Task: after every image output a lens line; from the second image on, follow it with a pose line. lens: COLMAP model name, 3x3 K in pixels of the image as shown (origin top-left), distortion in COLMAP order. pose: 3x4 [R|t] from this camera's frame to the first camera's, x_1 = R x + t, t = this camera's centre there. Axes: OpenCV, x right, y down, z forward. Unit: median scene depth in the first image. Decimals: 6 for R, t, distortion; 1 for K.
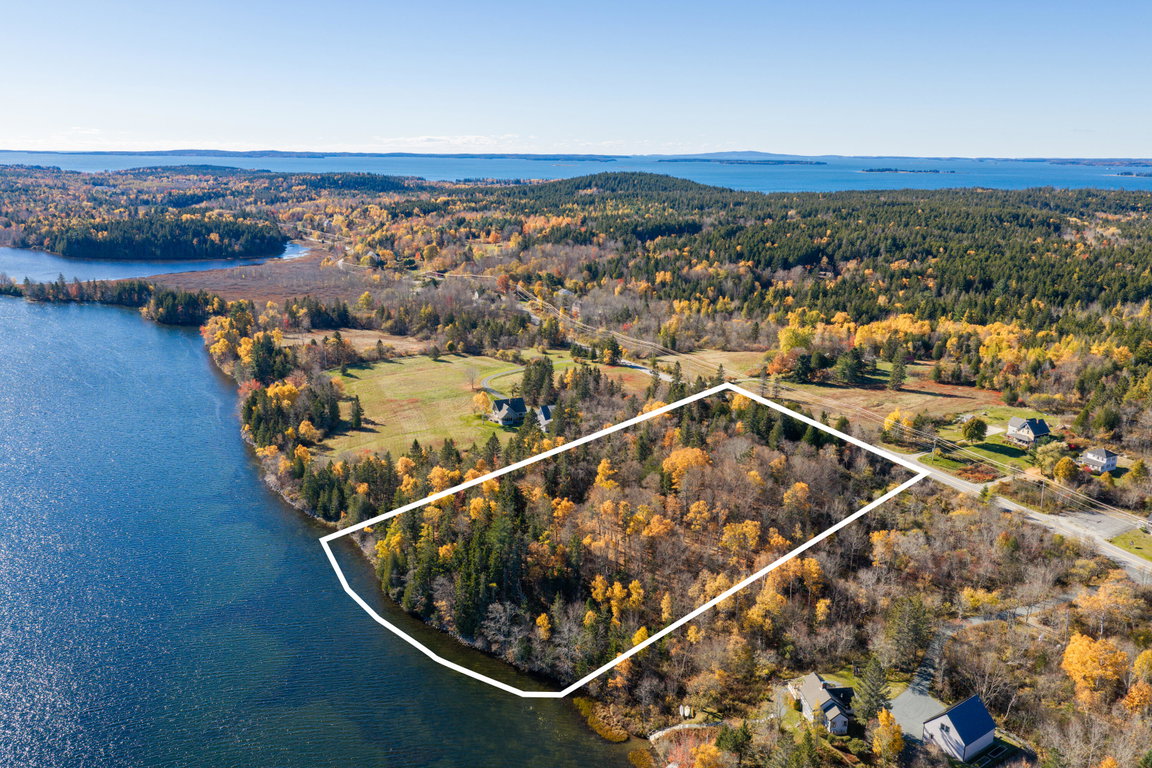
lens RADIAL K [[952.2, 0, 573.3], [0, 952.2, 382.9], [0, 0, 1]] dist [0.023356, -0.042103]
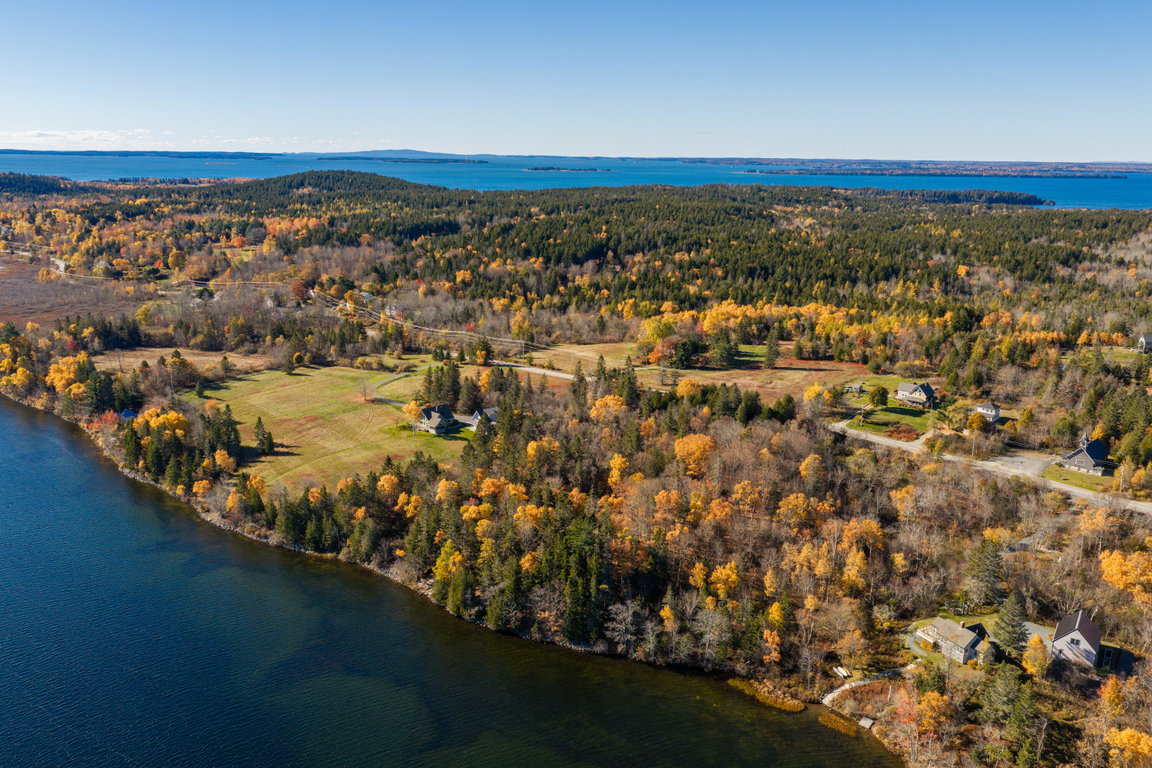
lens RADIAL K [[952.2, 0, 574.9], [0, 952.2, 383.3], [0, 0, 1]] dist [0.023356, -0.042103]
pose [[0.938263, -0.077829, 0.337052, -0.166301], [0.077184, 0.996899, 0.015335, -0.006657], [-0.337201, 0.011627, 0.941361, 0.027966]]
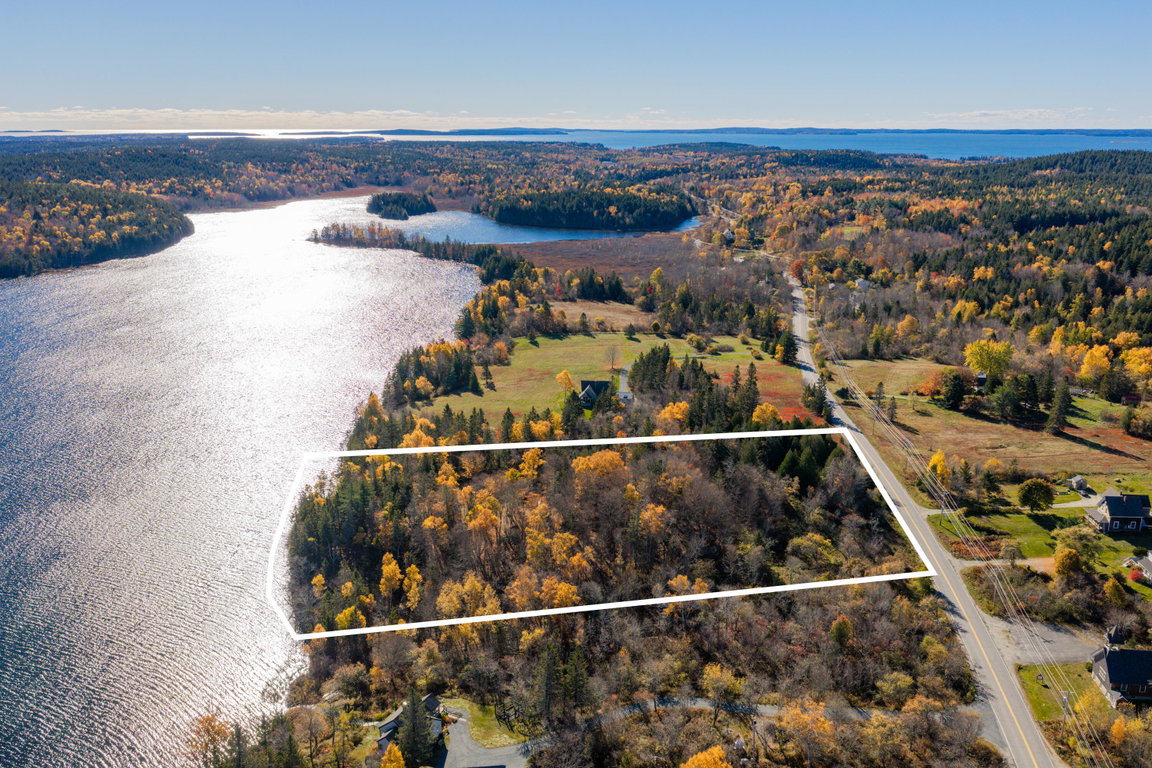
lens RADIAL K [[952.2, 0, 574.4], [0, 952.2, 389.9], [0, 0, 1]] dist [0.023356, -0.042103]
pose [[0.857718, 0.130356, -0.497320, 0.259734], [-0.115584, 0.991452, 0.060530, -0.019962], [0.500959, 0.005565, 0.865453, 0.088801]]
